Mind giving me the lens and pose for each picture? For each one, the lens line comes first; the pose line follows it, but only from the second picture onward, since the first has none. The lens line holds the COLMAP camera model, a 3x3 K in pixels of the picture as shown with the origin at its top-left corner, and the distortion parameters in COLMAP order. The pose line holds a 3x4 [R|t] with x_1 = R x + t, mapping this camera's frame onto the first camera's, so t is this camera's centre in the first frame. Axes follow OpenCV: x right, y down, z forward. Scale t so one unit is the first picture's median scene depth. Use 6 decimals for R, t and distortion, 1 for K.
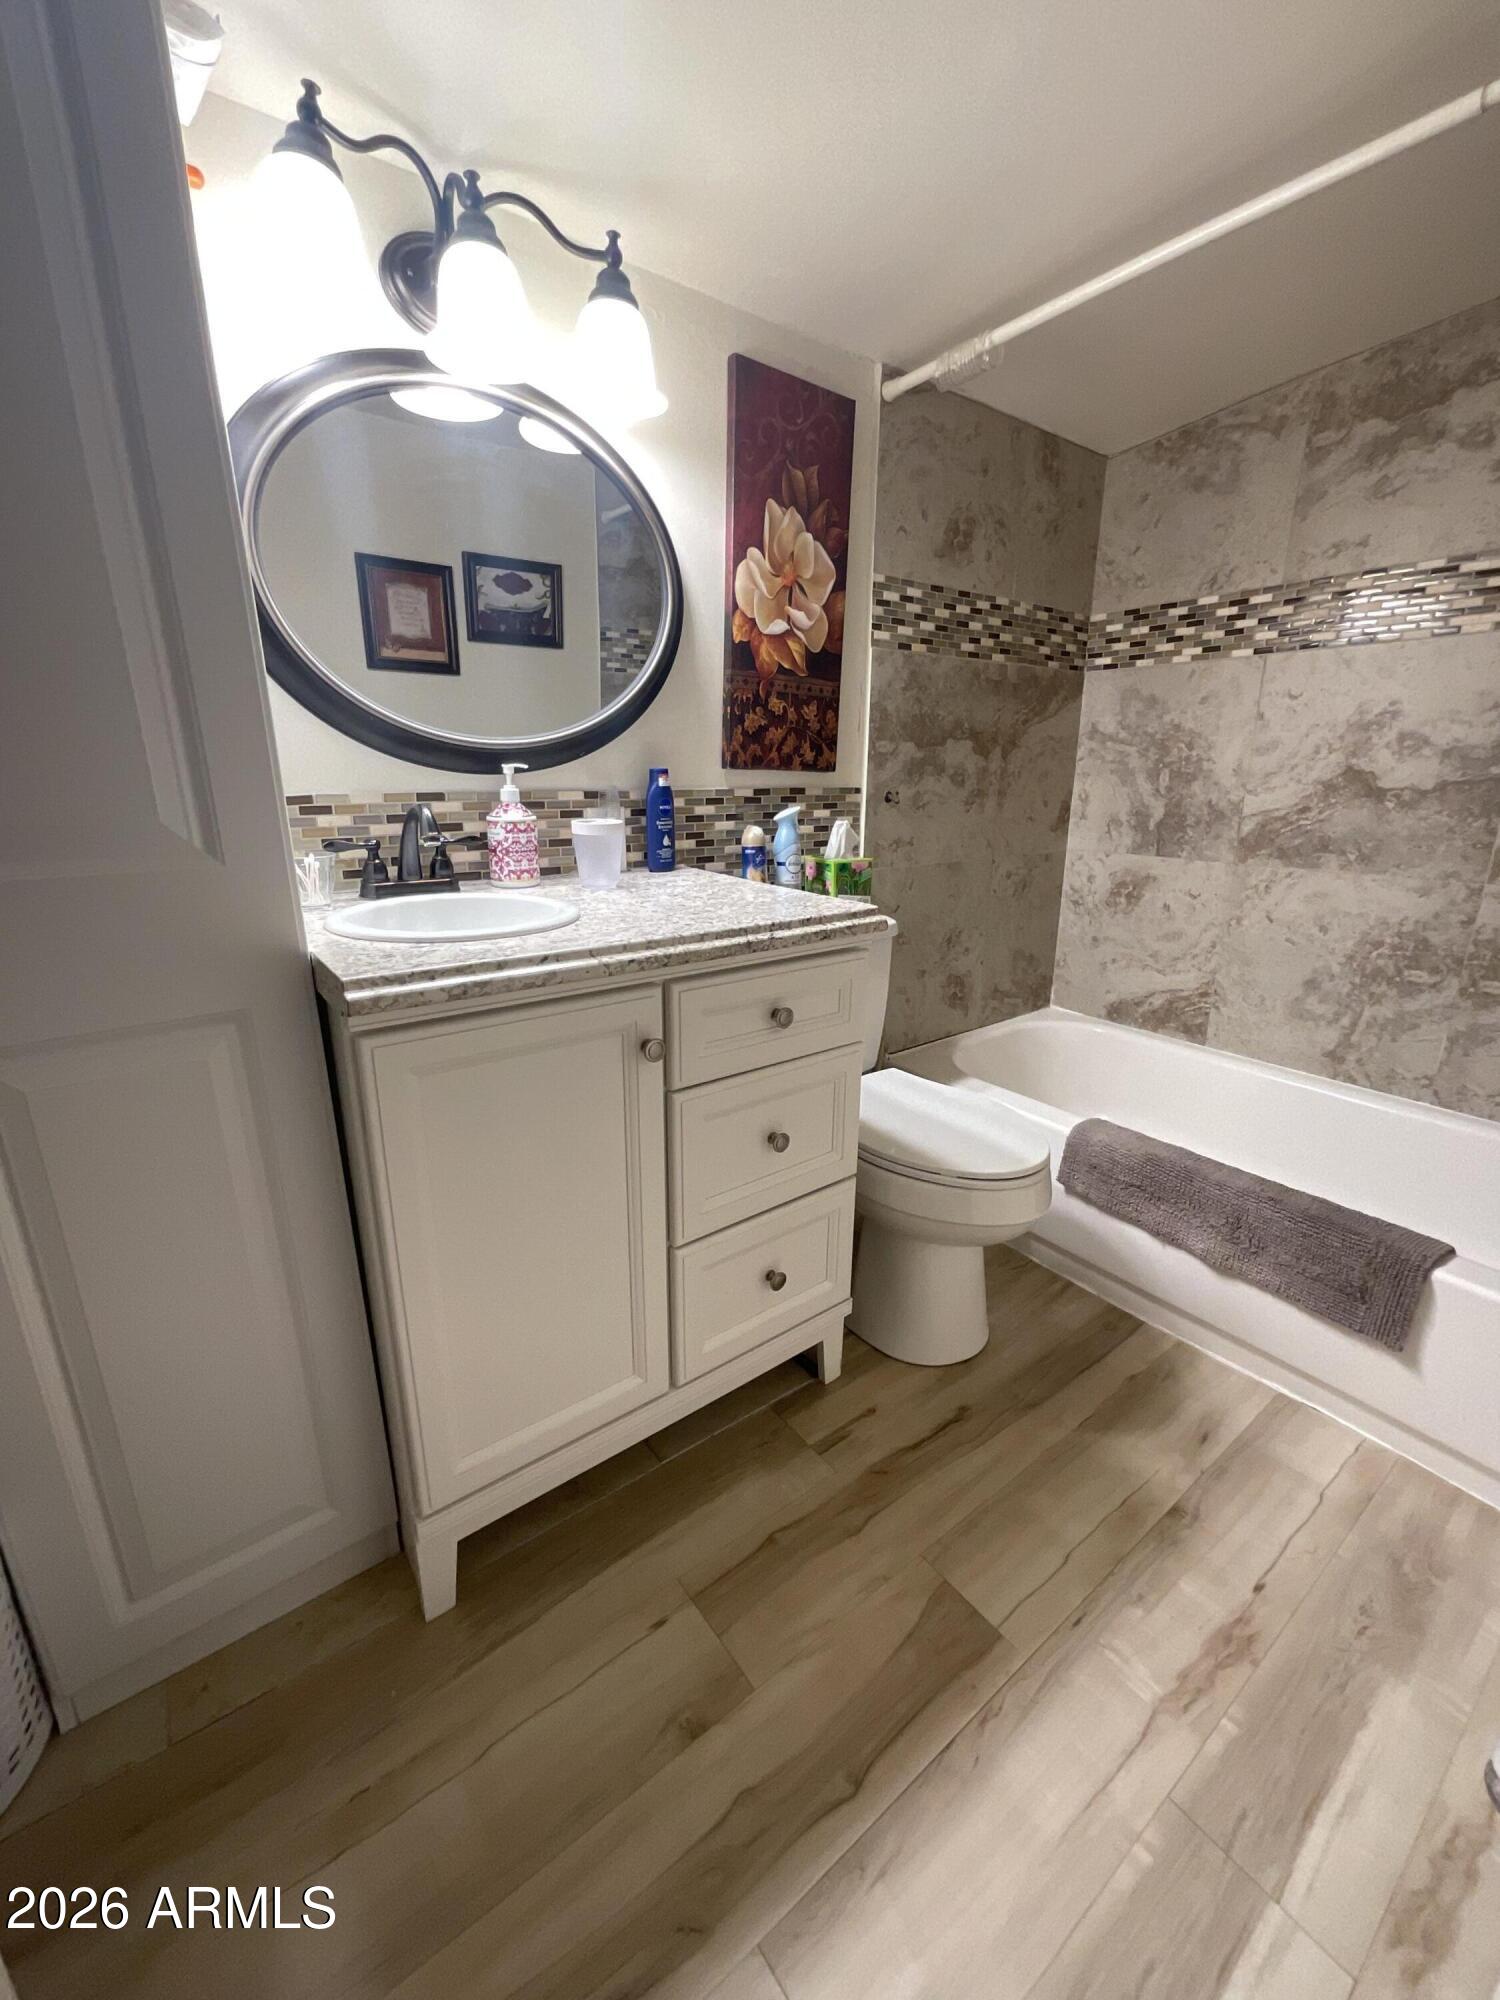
lens RADIAL K [[813.6, 0, 756.6], [0, 813.6, 994.2], [0, 0, 1]] dist [-0.010414, 0.007617]
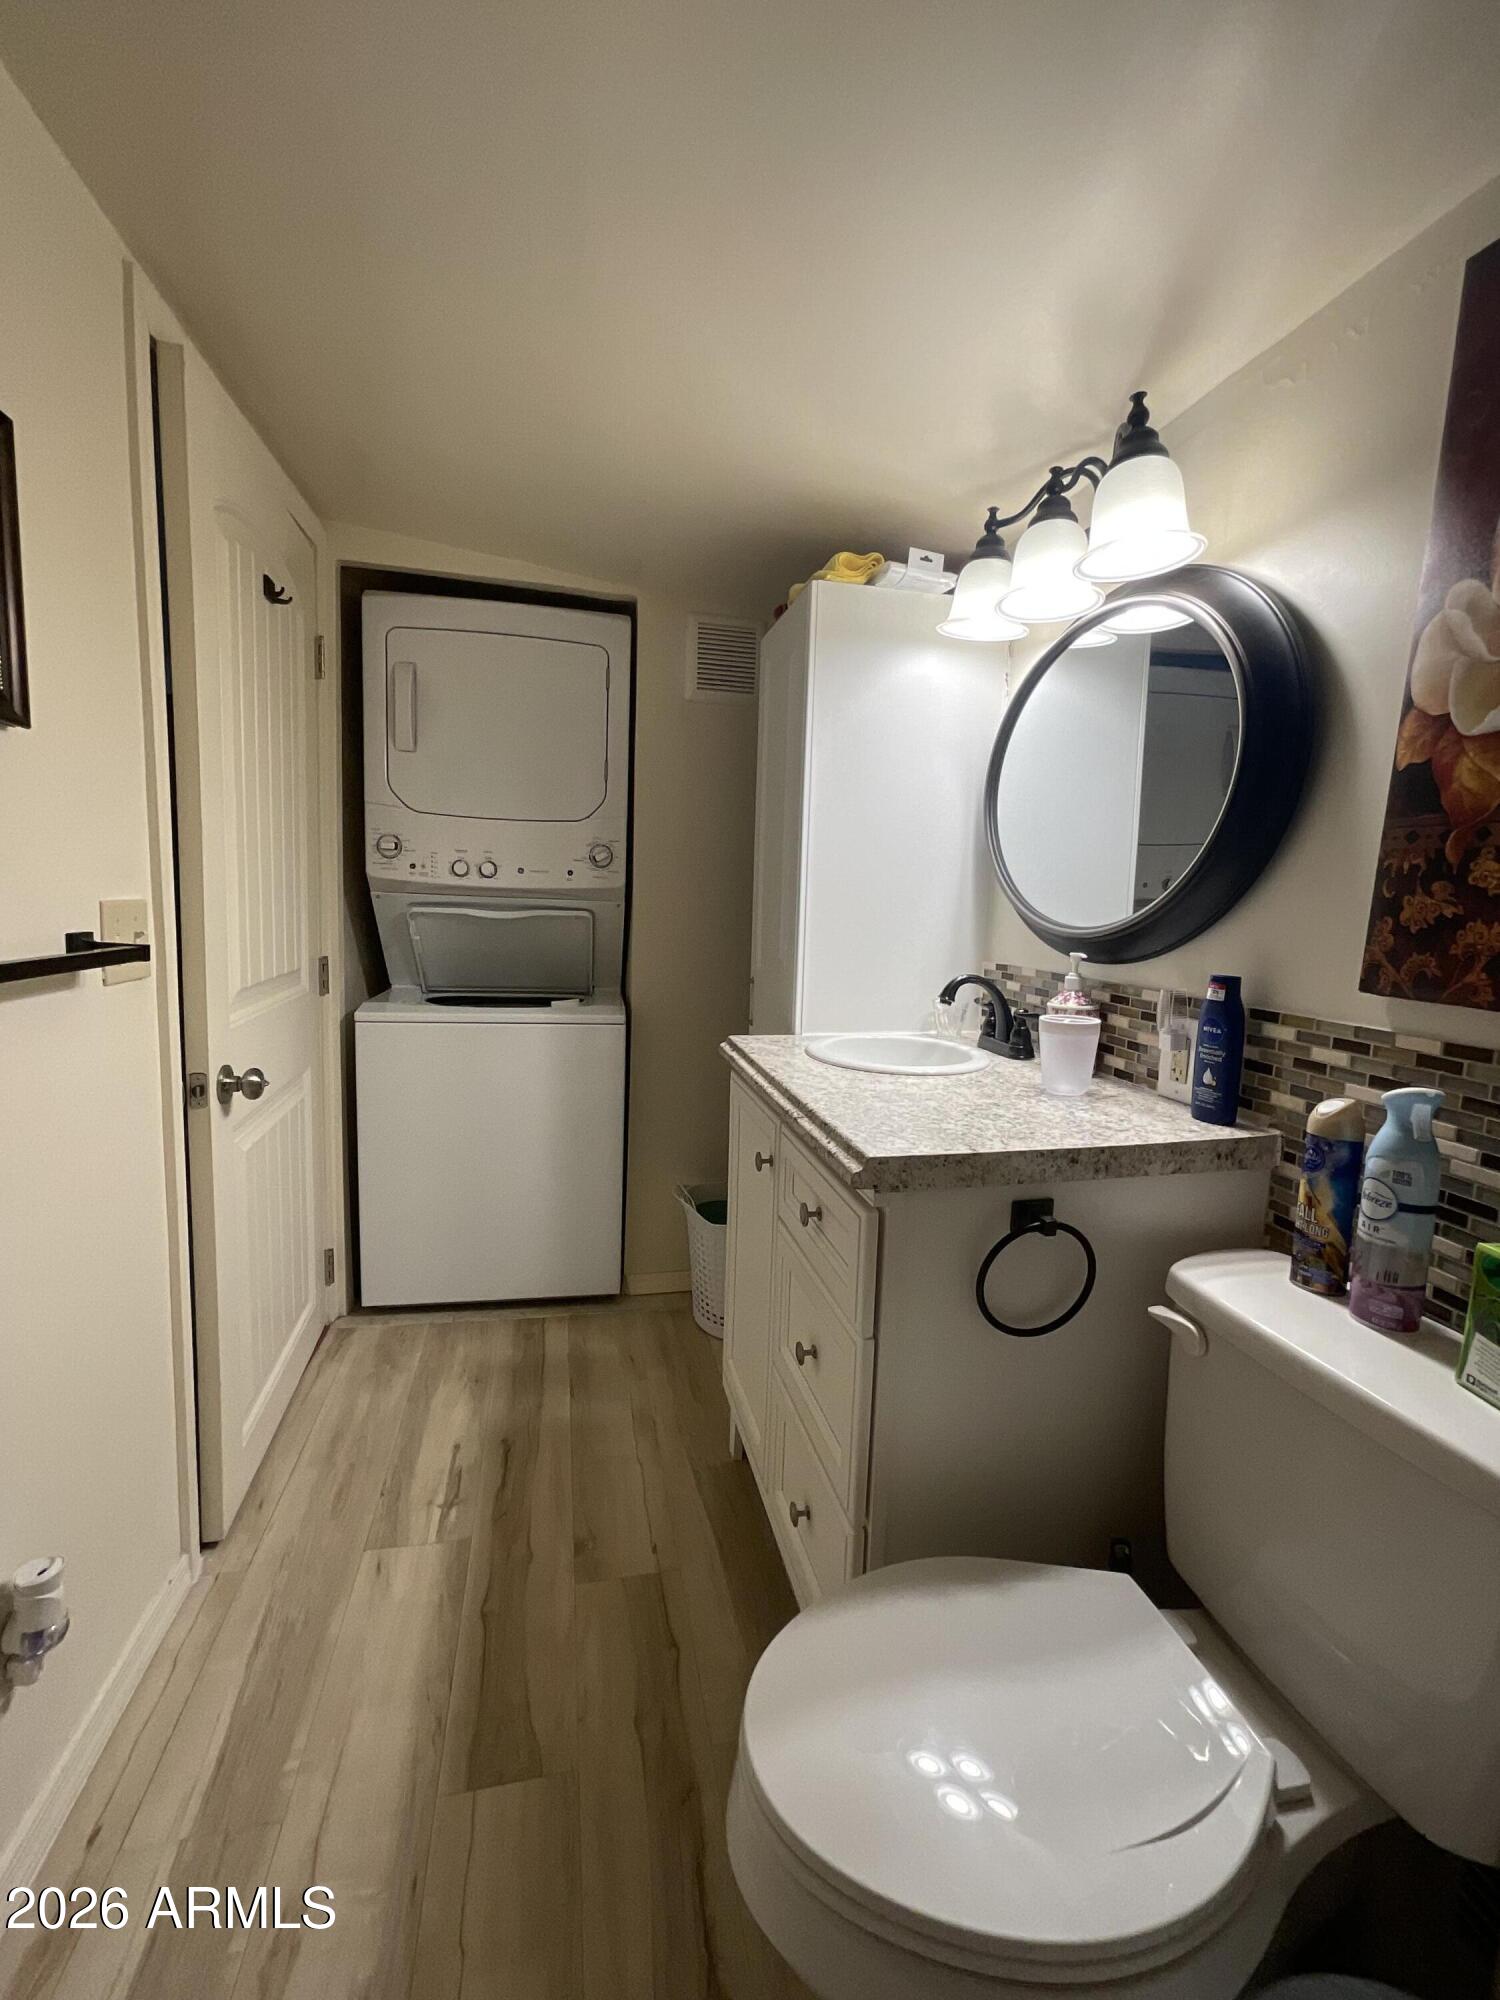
lens RADIAL K [[822.7, 0, 751.2], [0, 822.7, 993.3], [0, 0, 1]] dist [-0.021328, 0.016958]
pose [[-0.408884, 0.085482, -0.908574, 0.604782], [-0.289617, 0.931981, 0.218021, -0.266180], [0.865411, 0.352284, -0.356315, 0.806020]]
